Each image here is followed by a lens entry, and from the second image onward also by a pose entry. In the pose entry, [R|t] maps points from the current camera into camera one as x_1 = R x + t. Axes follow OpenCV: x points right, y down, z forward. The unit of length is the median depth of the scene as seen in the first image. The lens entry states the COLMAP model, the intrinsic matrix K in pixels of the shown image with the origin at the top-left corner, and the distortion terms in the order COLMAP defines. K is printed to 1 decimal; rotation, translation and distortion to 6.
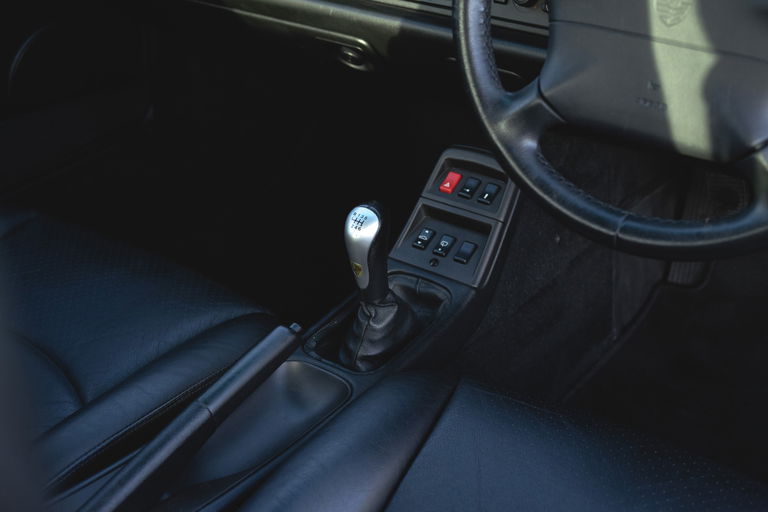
lens RADIAL K [[1135.0, 0, 382.5], [0, 1135.0, 259.1], [0, 0, 1]] dist [-0.023959, 0.000000]
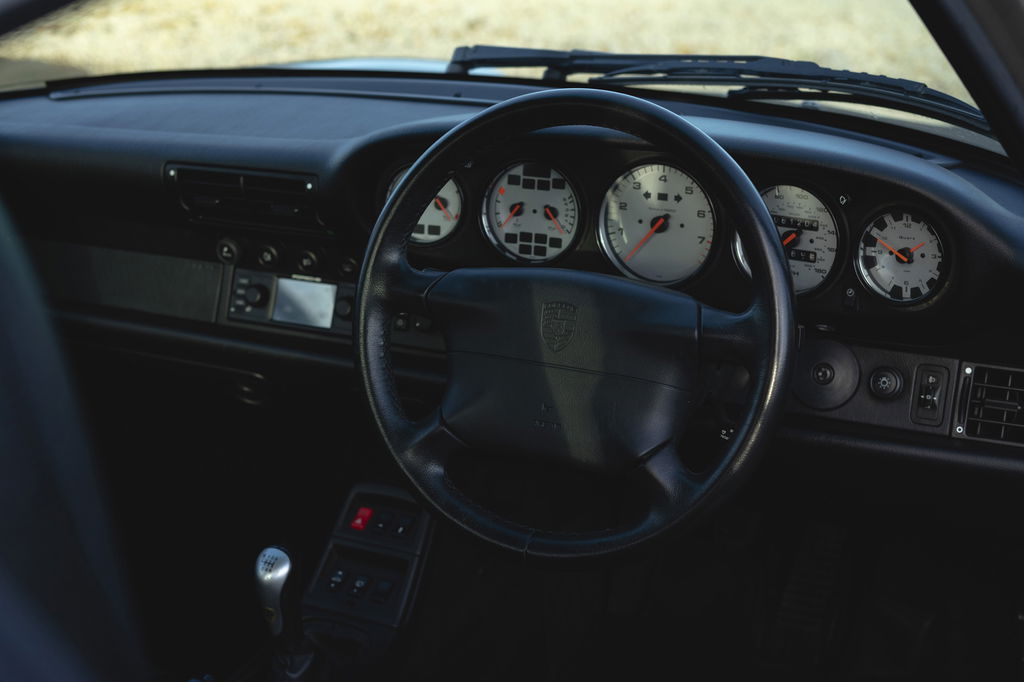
lens RADIAL K [[1513.4, 0, 472.5], [0, 1513.4, 323.9], [0, 0, 1]] dist [-0.023959, 0.000000]
pose [[0.988951, -0.051505, 0.139006, -0.019784], [0.079127, 0.976353, -0.201180, 0.043982], [-0.125357, 0.209956, 0.969641, -0.334637]]
